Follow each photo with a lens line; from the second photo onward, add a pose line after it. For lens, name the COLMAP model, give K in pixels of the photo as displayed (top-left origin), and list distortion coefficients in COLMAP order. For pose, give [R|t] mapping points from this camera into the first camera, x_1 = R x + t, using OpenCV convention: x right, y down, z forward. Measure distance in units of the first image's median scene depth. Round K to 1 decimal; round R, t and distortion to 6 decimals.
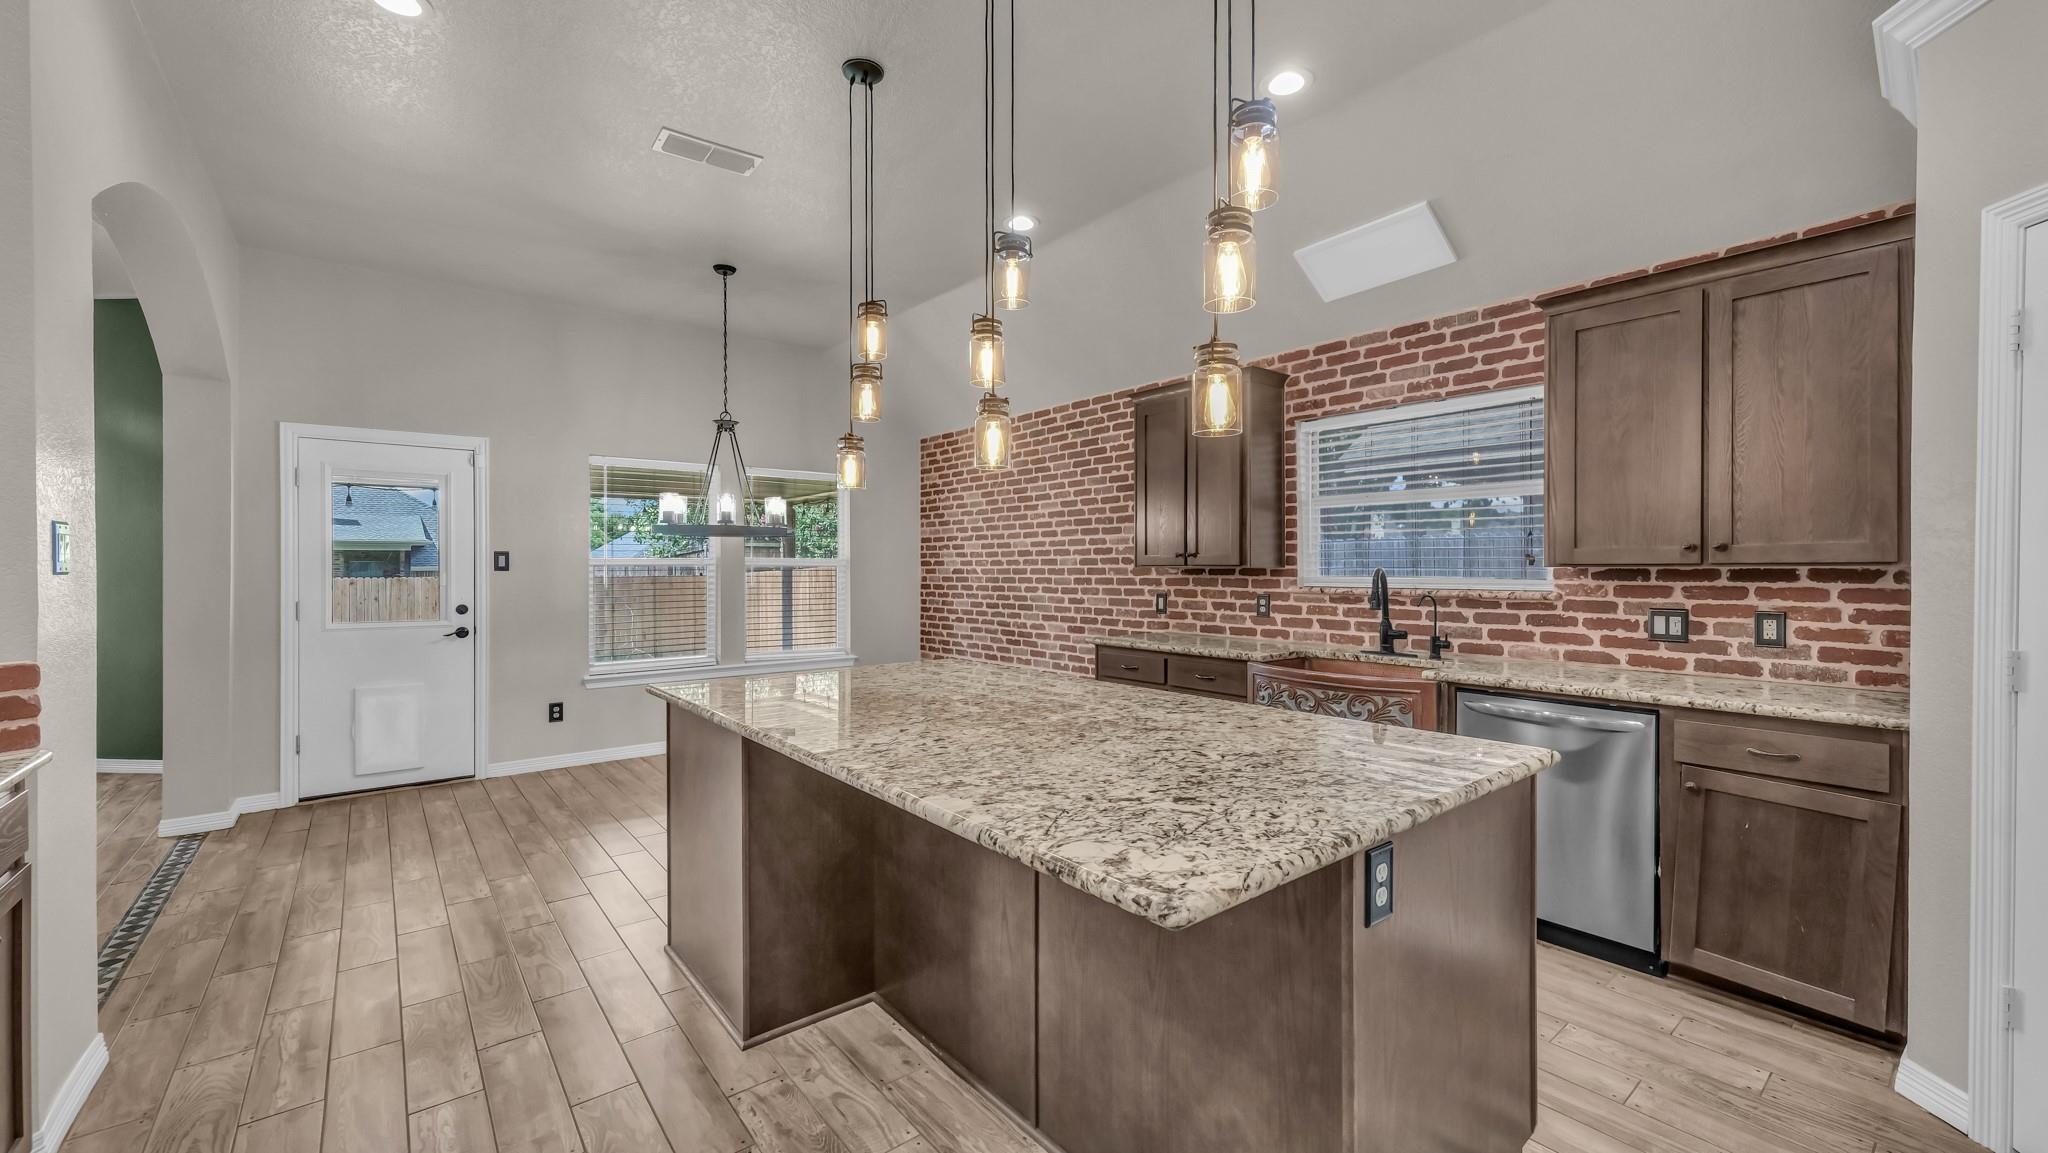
lens RADIAL K [[809.6, 0, 1021.2], [0, 809.6, 573.8], [0, 0, 1]] dist [0.001813, 0.000081]
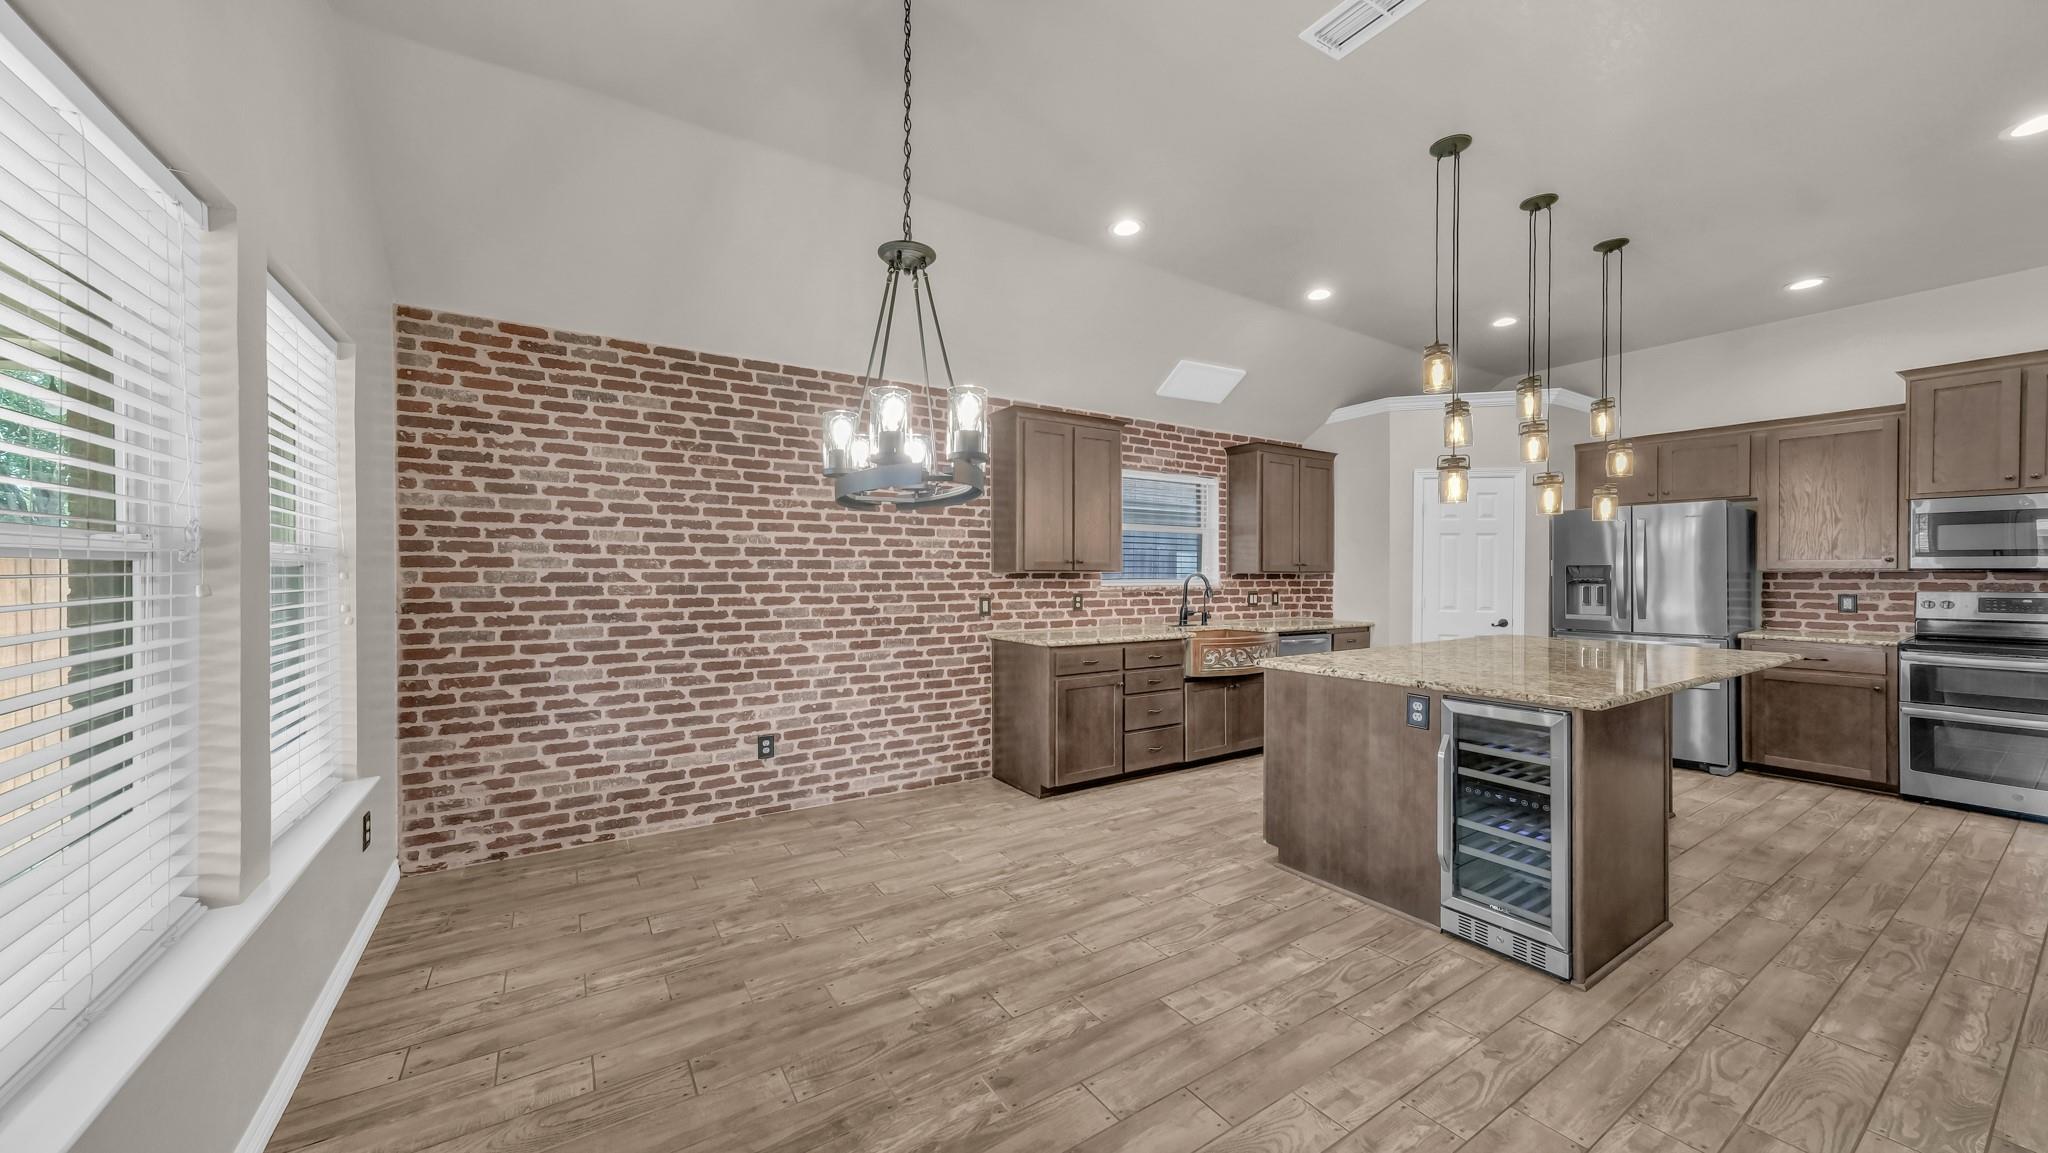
lens RADIAL K [[719.4, 0, 1018.0], [0, 719.4, 572.6], [0, 0, 1]] dist [-0.001213, -0.000011]
pose [[0.113199, -0.002321, 0.993570, -0.696789], [0.002166, 0.999995, 0.002089, -0.008349], [-0.993570, 0.001916, 0.113204, 0.792855]]
